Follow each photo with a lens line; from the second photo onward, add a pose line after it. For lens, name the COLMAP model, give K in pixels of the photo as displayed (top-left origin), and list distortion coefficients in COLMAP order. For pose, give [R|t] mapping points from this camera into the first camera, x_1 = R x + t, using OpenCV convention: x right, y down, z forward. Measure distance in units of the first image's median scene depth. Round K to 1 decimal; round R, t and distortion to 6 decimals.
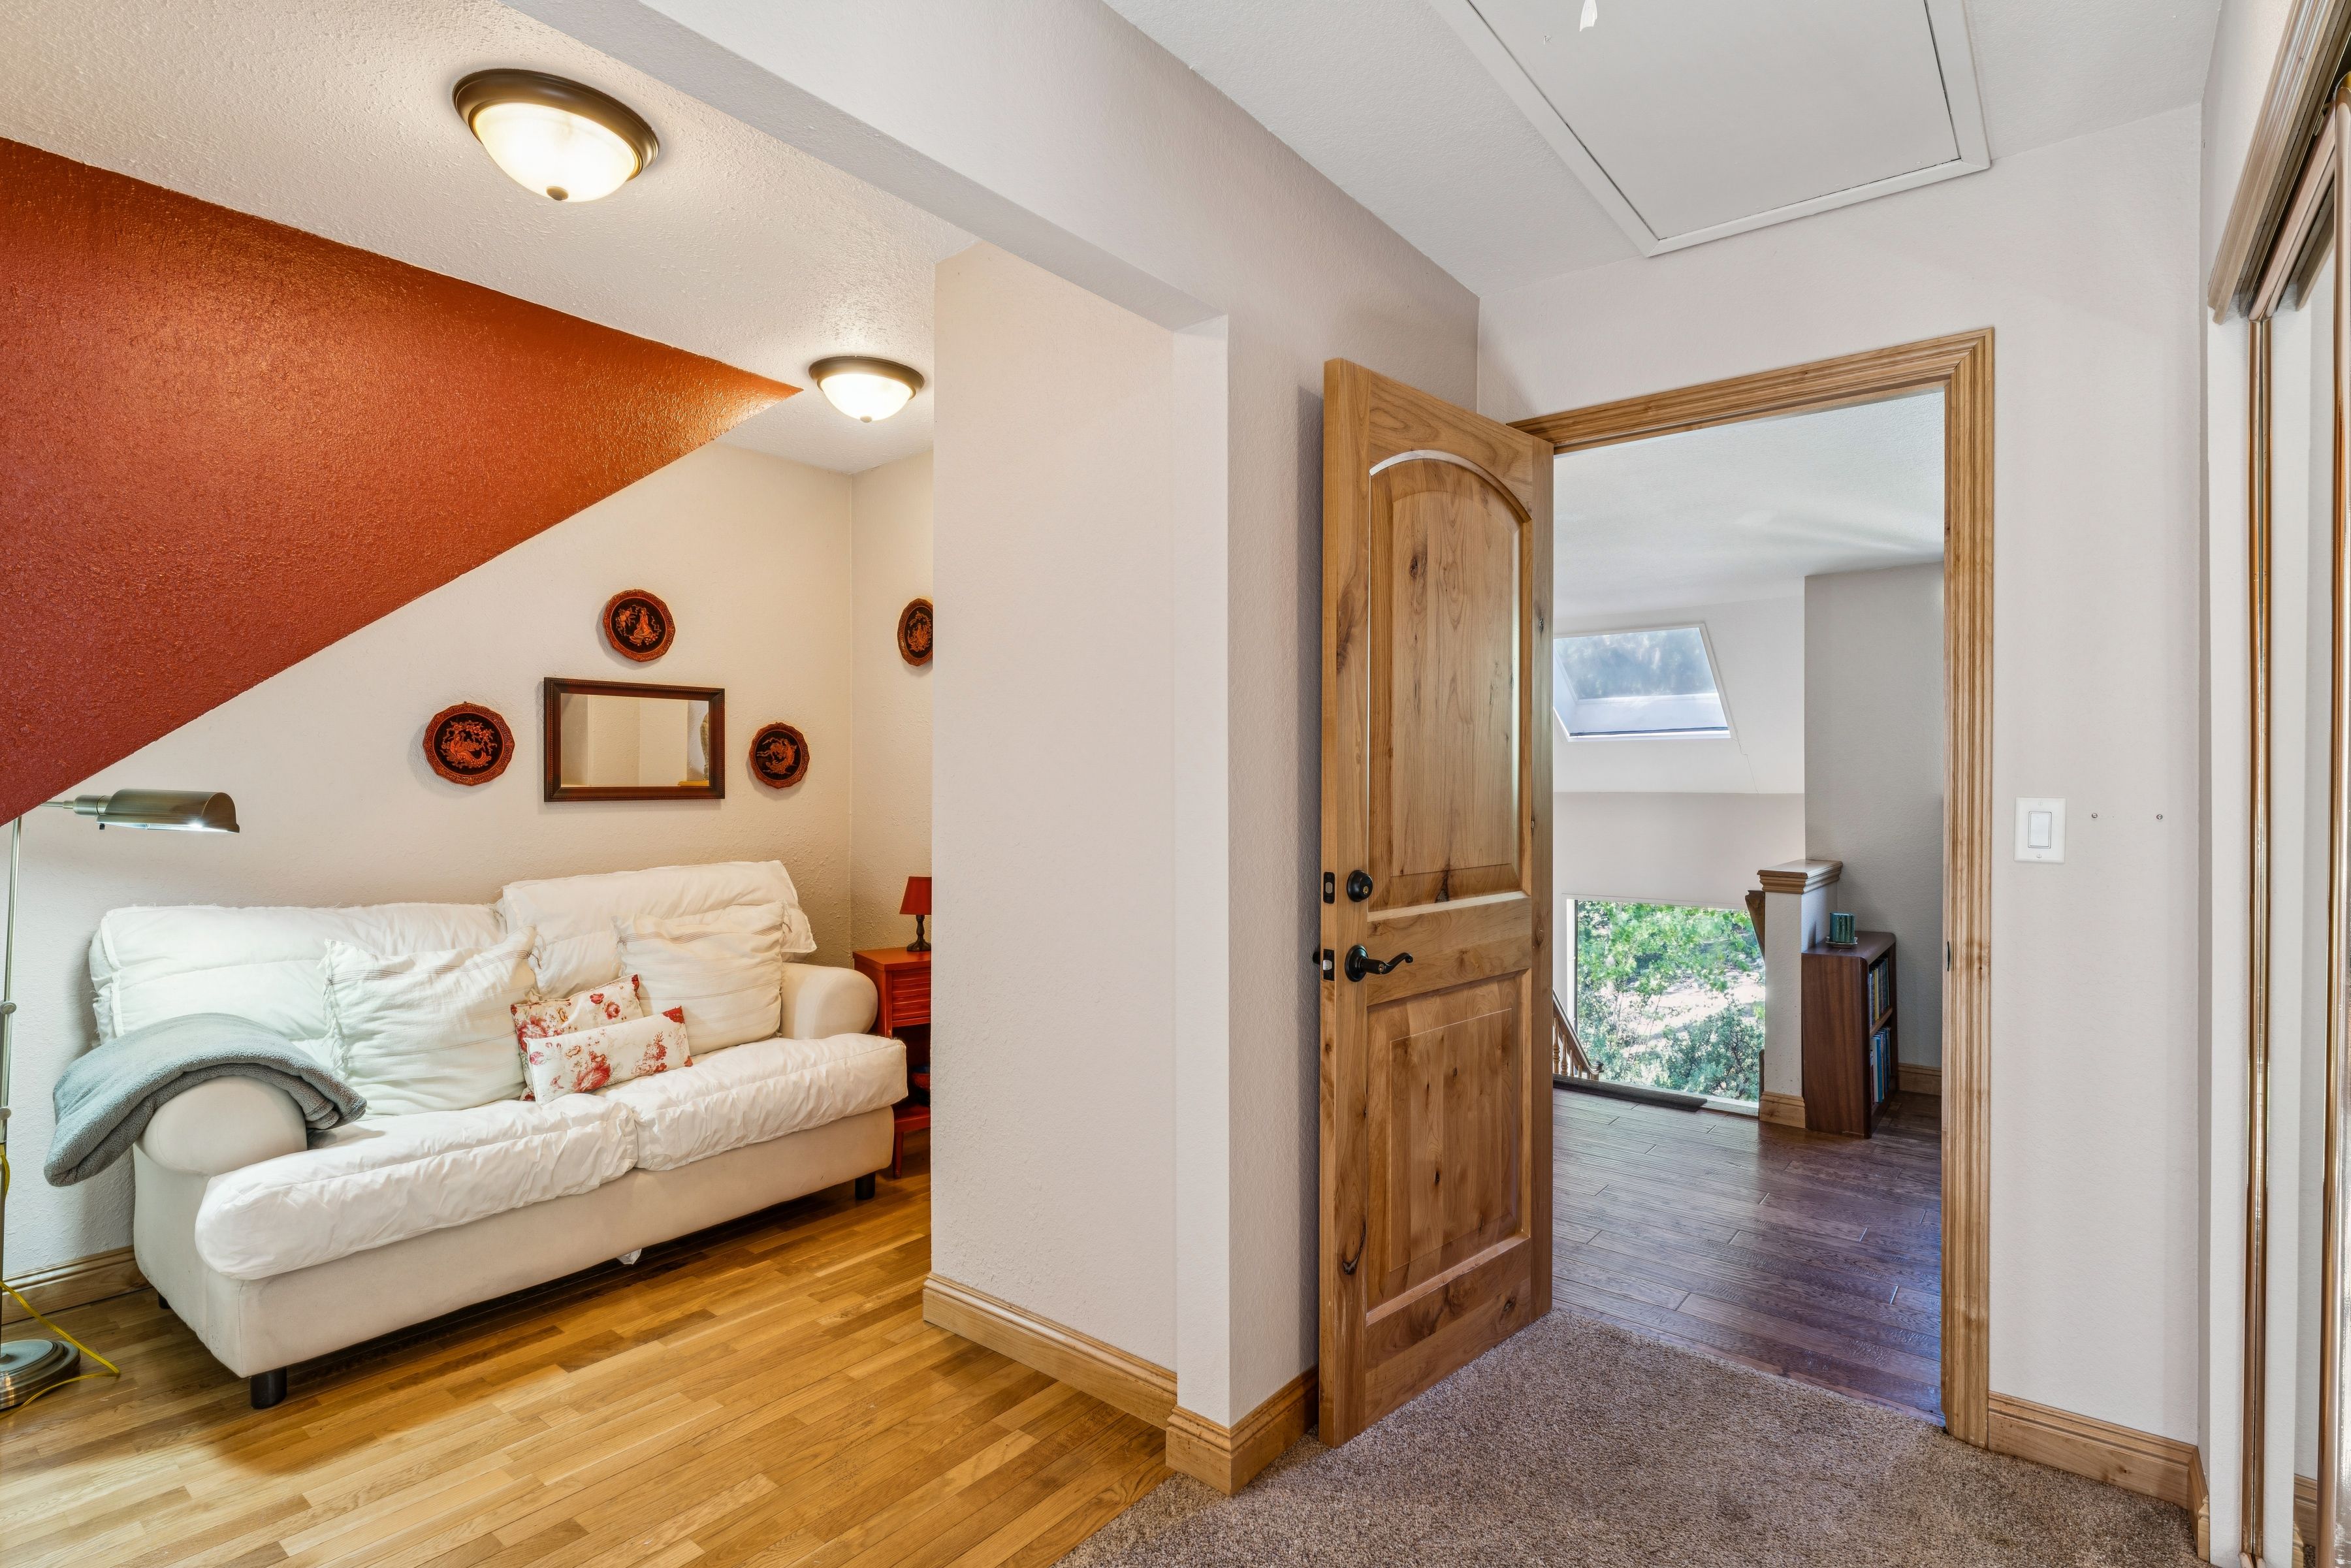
lens RADIAL K [[1143.0, 0, 1175.8], [0, 1143.0, 777.8], [0, 0, 1]] dist [0.002870, 0.000521]
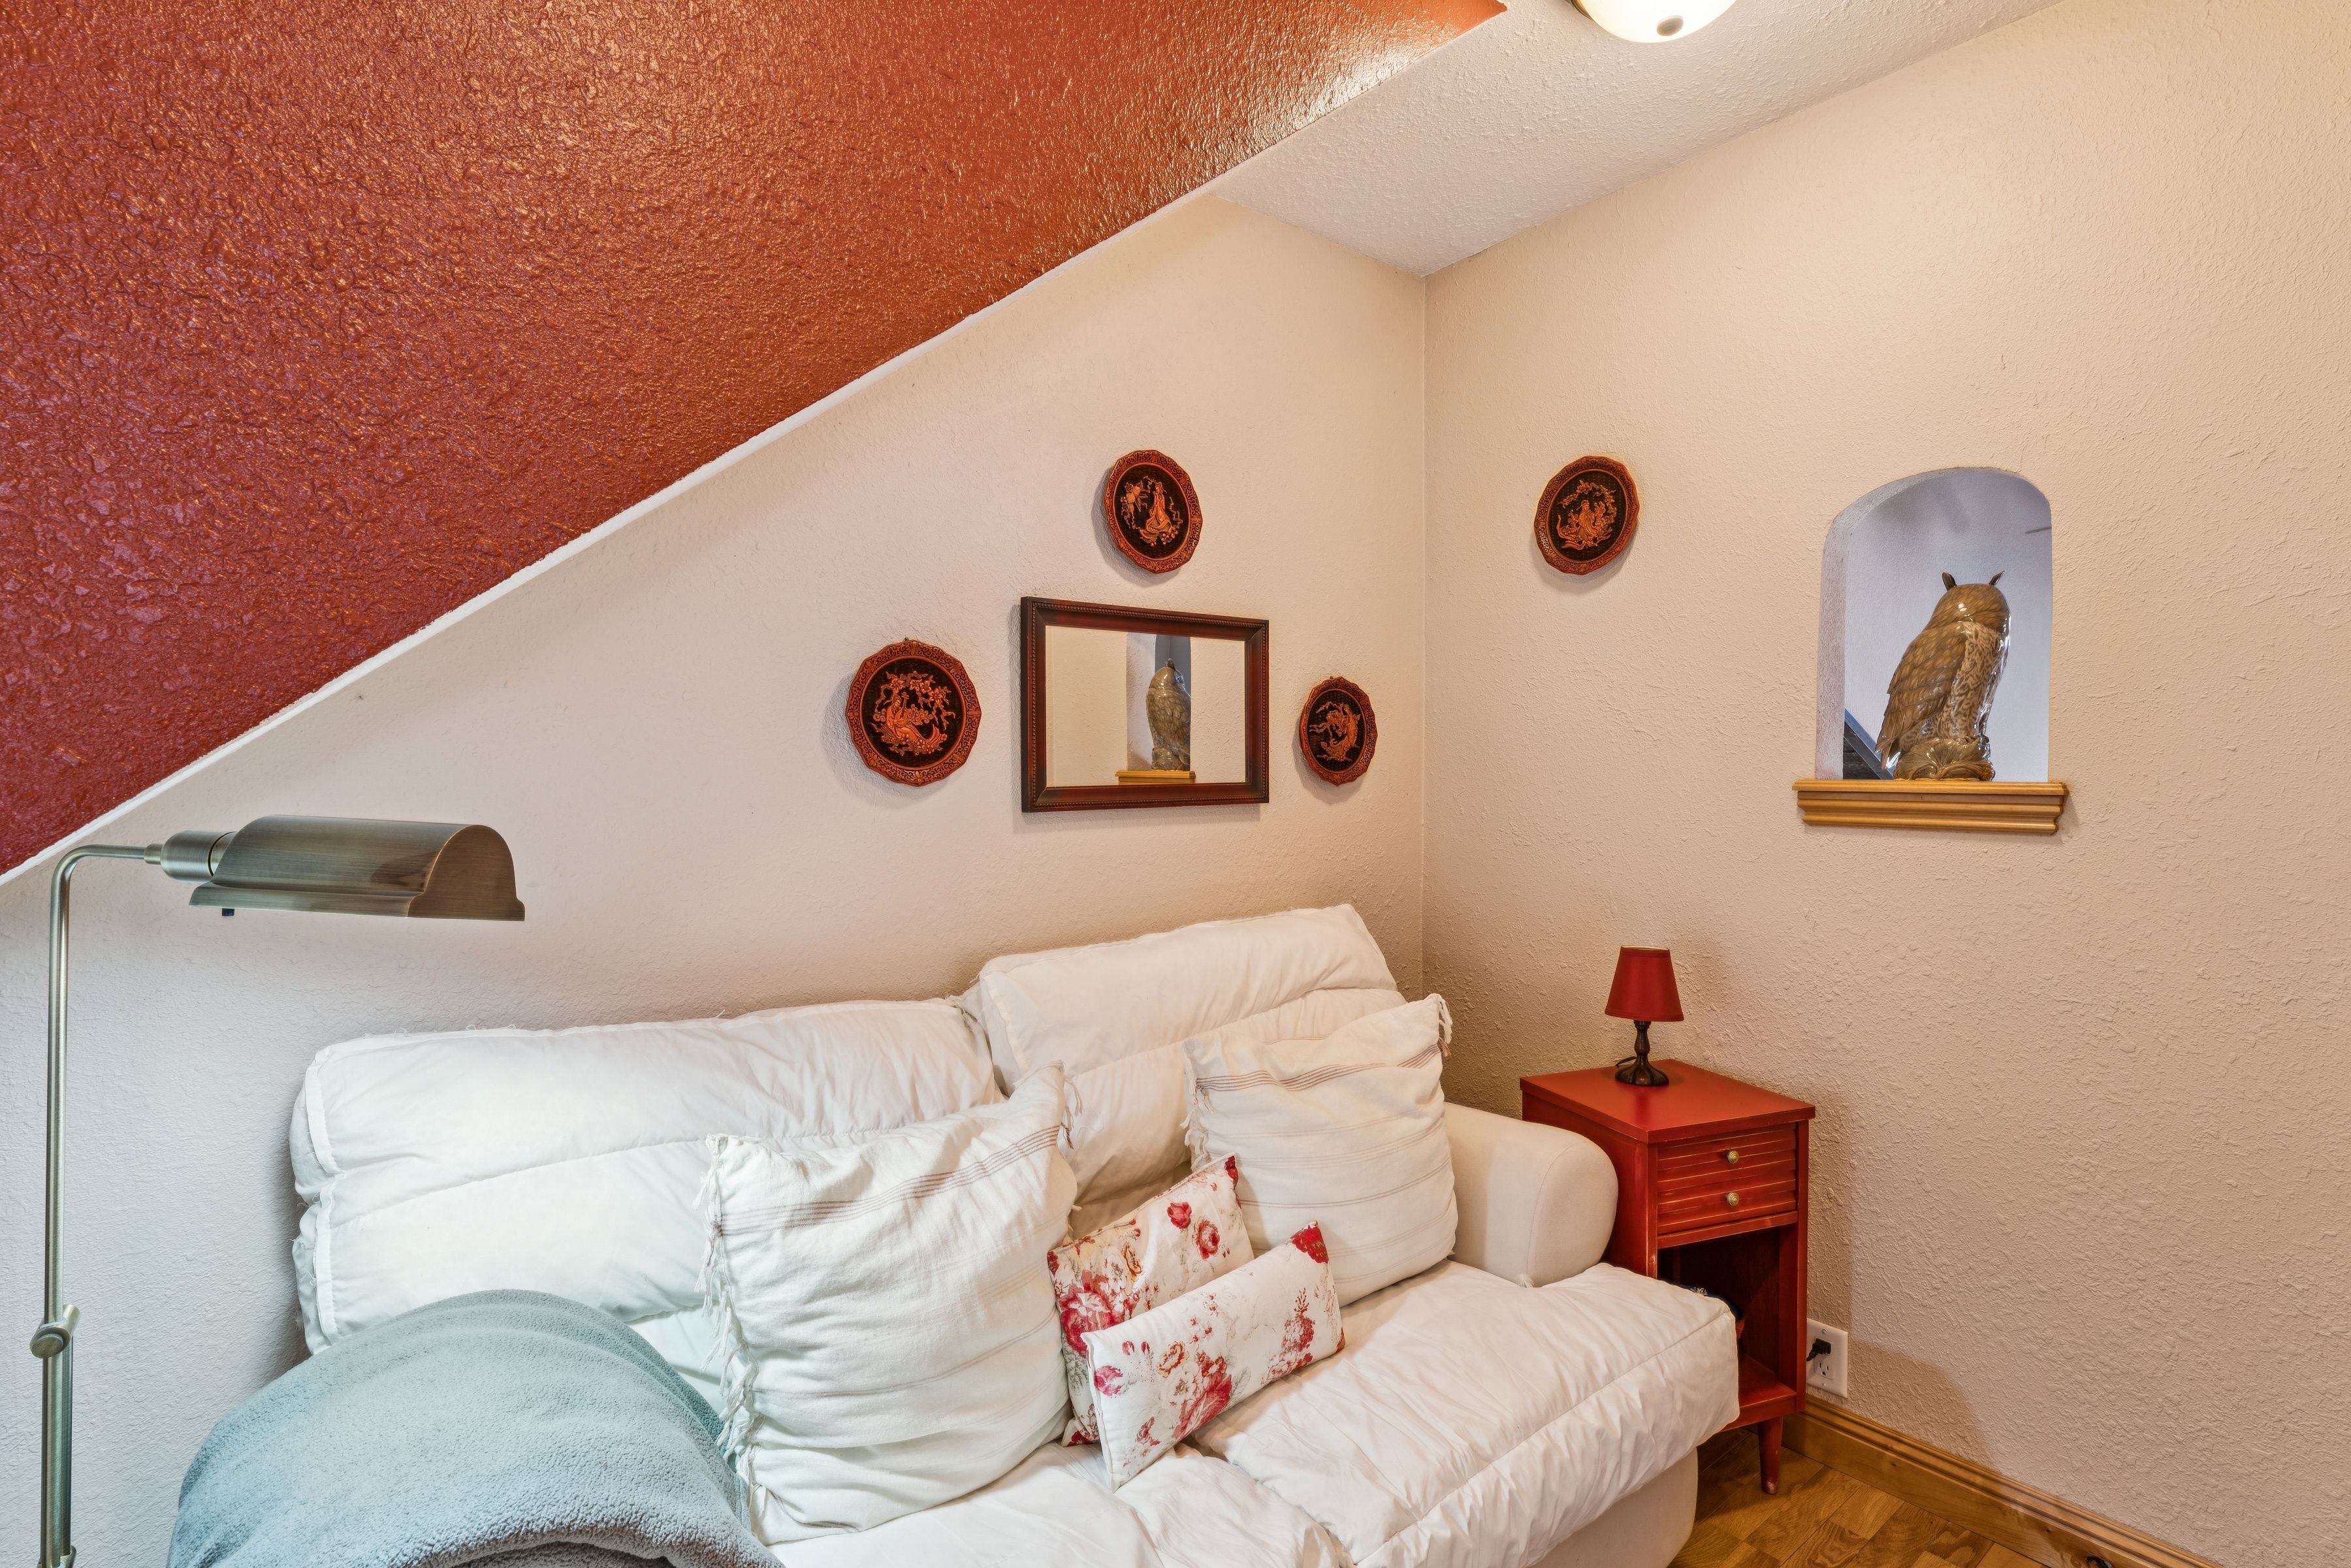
lens RADIAL K [[1111.4, 0, 1175.5], [0, 1111.4, 784.0], [0, 0, 1]] dist [0.000200, 0.000081]
pose [[0.976820, 0.000729, -0.214063, -0.414407], [0.004277, 0.999728, 0.022919, -0.006958], [0.214021, -0.023304, 0.976551, 0.543158]]
